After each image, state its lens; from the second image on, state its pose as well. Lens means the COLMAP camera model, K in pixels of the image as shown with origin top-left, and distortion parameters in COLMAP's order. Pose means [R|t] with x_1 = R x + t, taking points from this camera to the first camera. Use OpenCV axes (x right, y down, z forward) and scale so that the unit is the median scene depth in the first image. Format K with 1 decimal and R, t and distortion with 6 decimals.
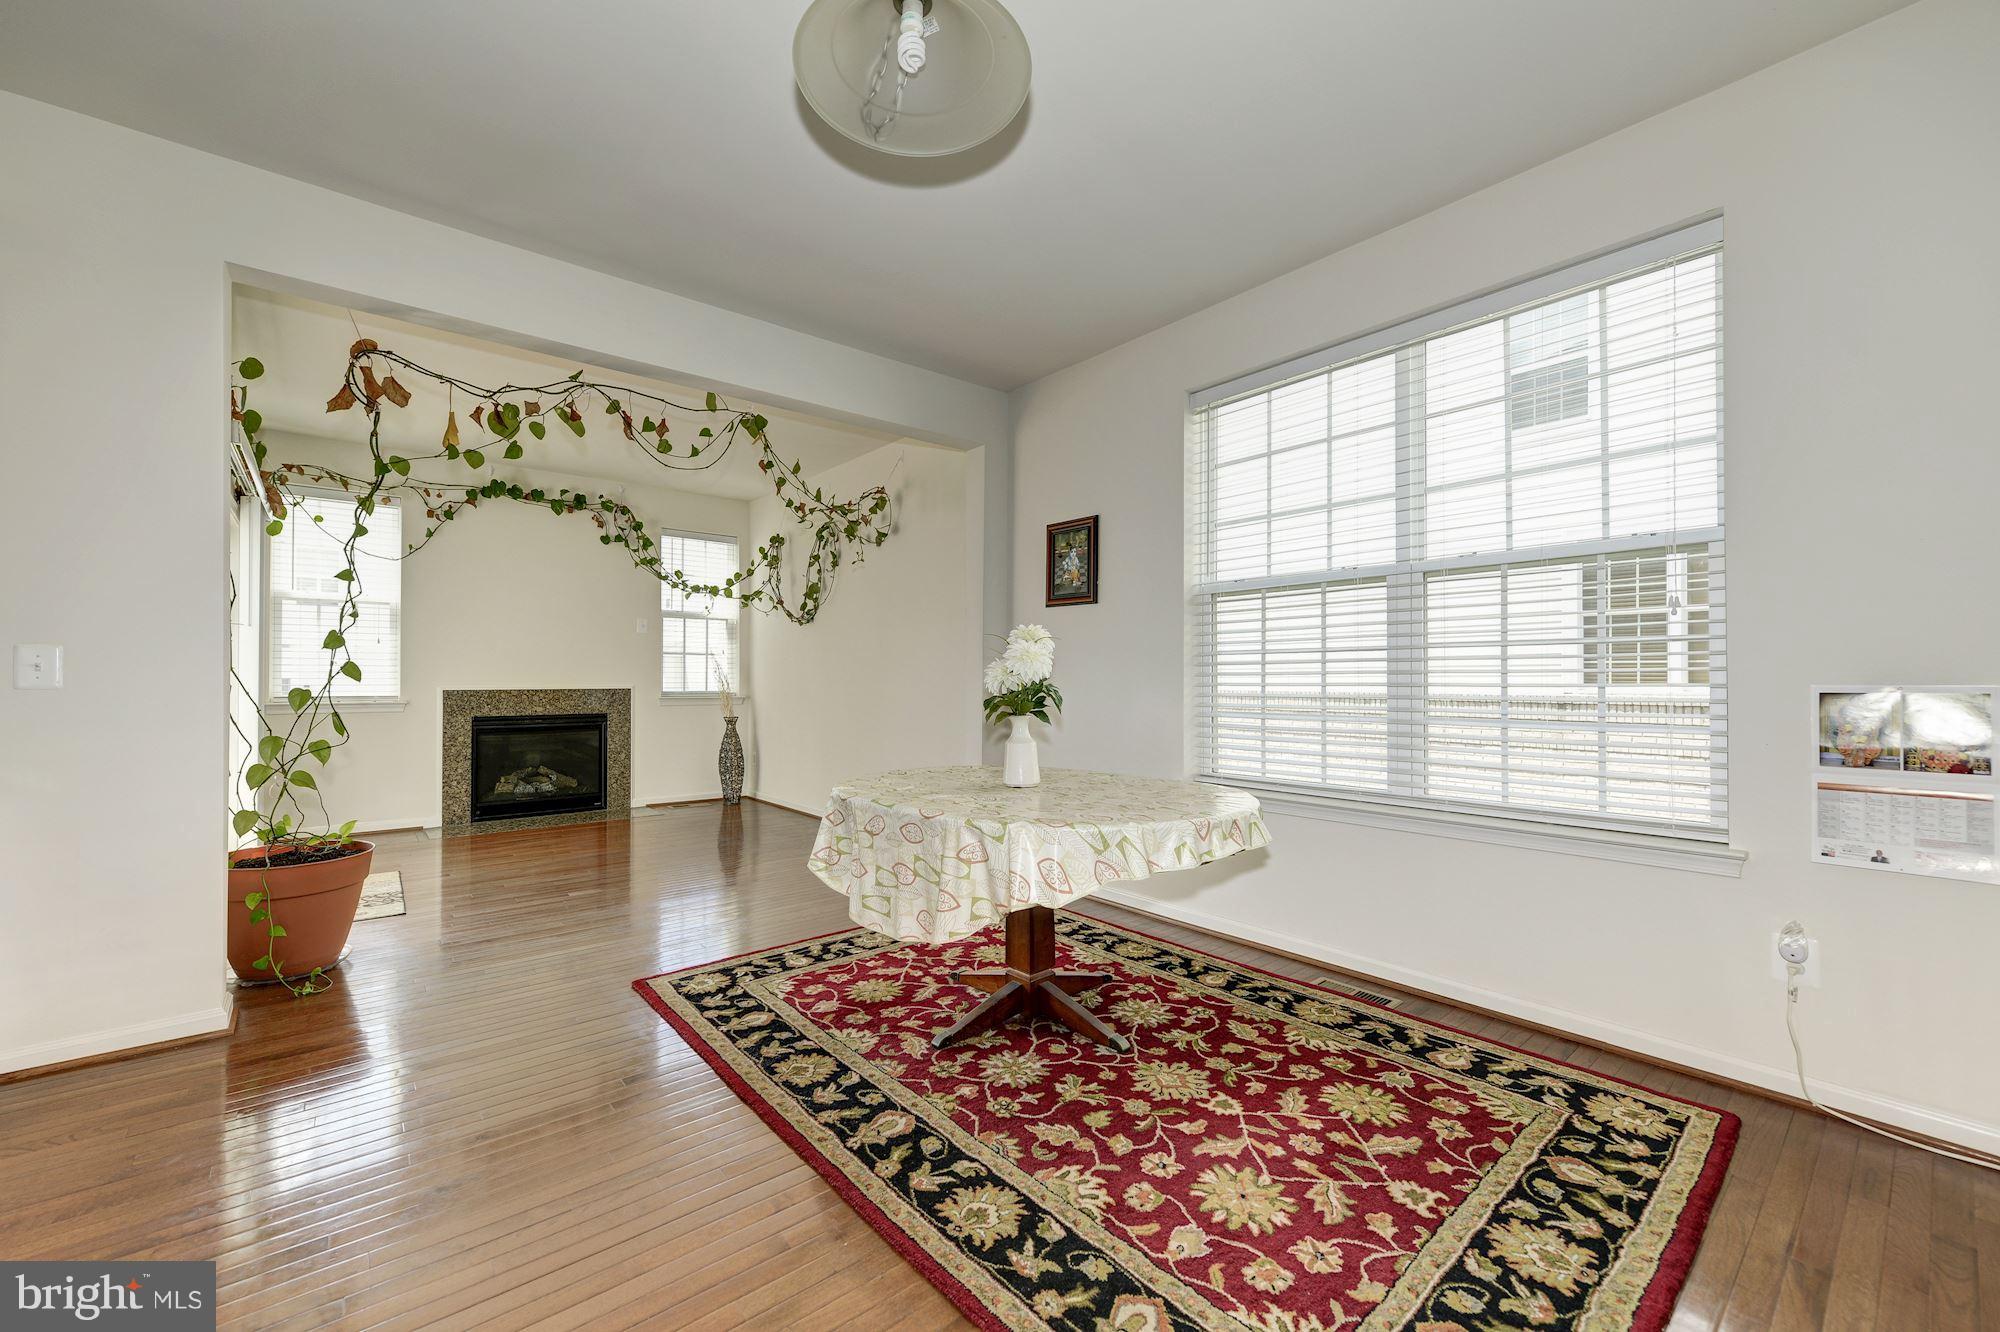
lens RADIAL K [[781.8, 0, 999.5], [0, 781.8, 672.6], [0, 0, 1]] dist [0.003090, -0.001675]
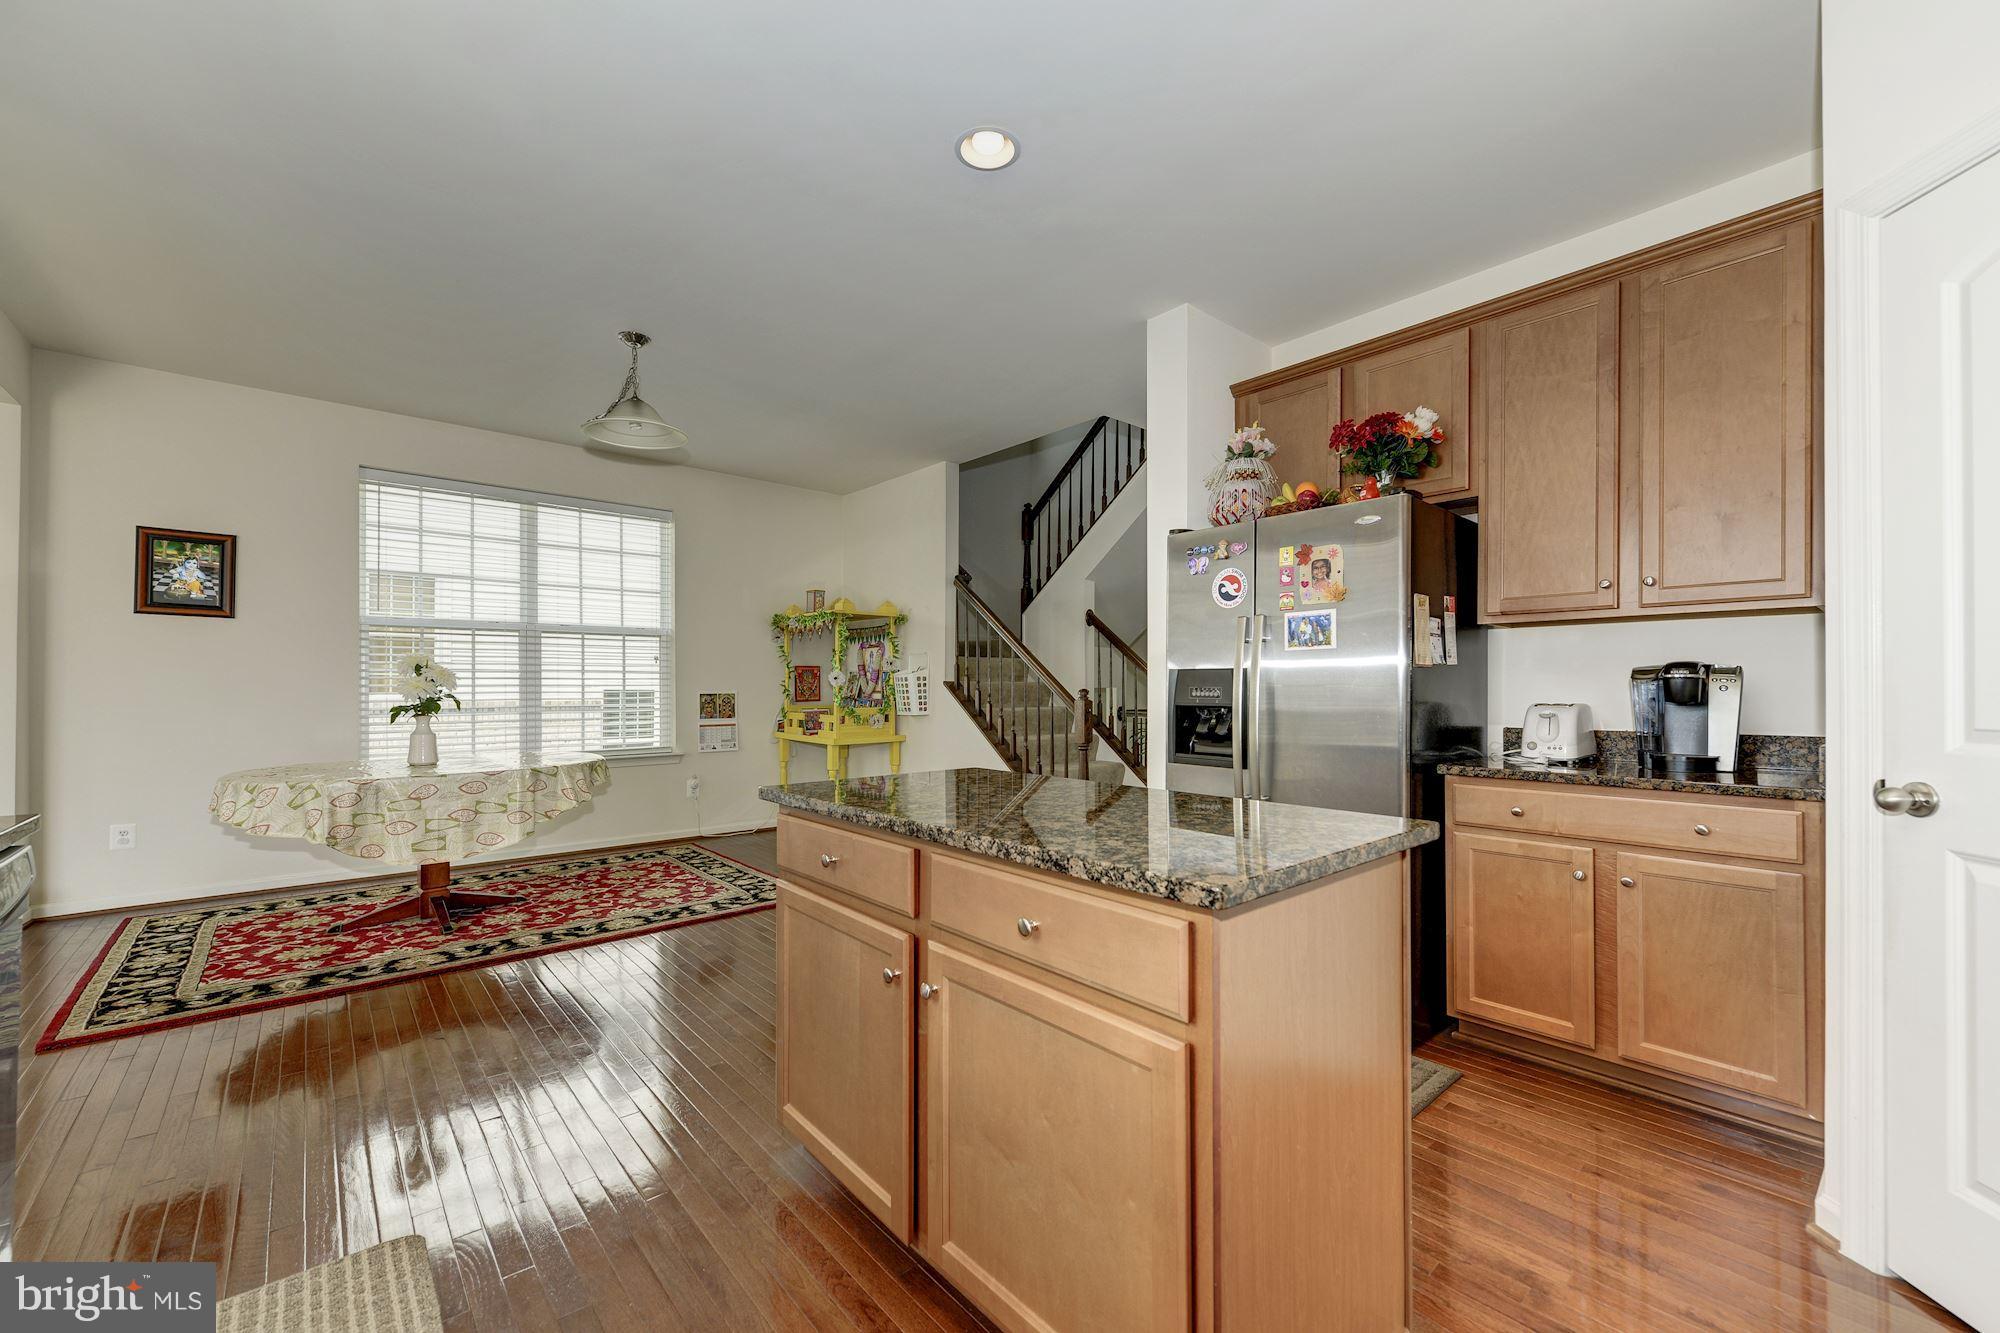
lens RADIAL K [[781.8, 0, 995.9], [0, 781.8, 685.0], [0, 0, 1]] dist [0.003090, -0.001675]
pose [[-0.023567, 0.001817, 0.999721, -1.414427], [-0.008508, 0.999962, -0.002018, -0.007534], [-0.999686, -0.008553, -0.023551, -0.017345]]
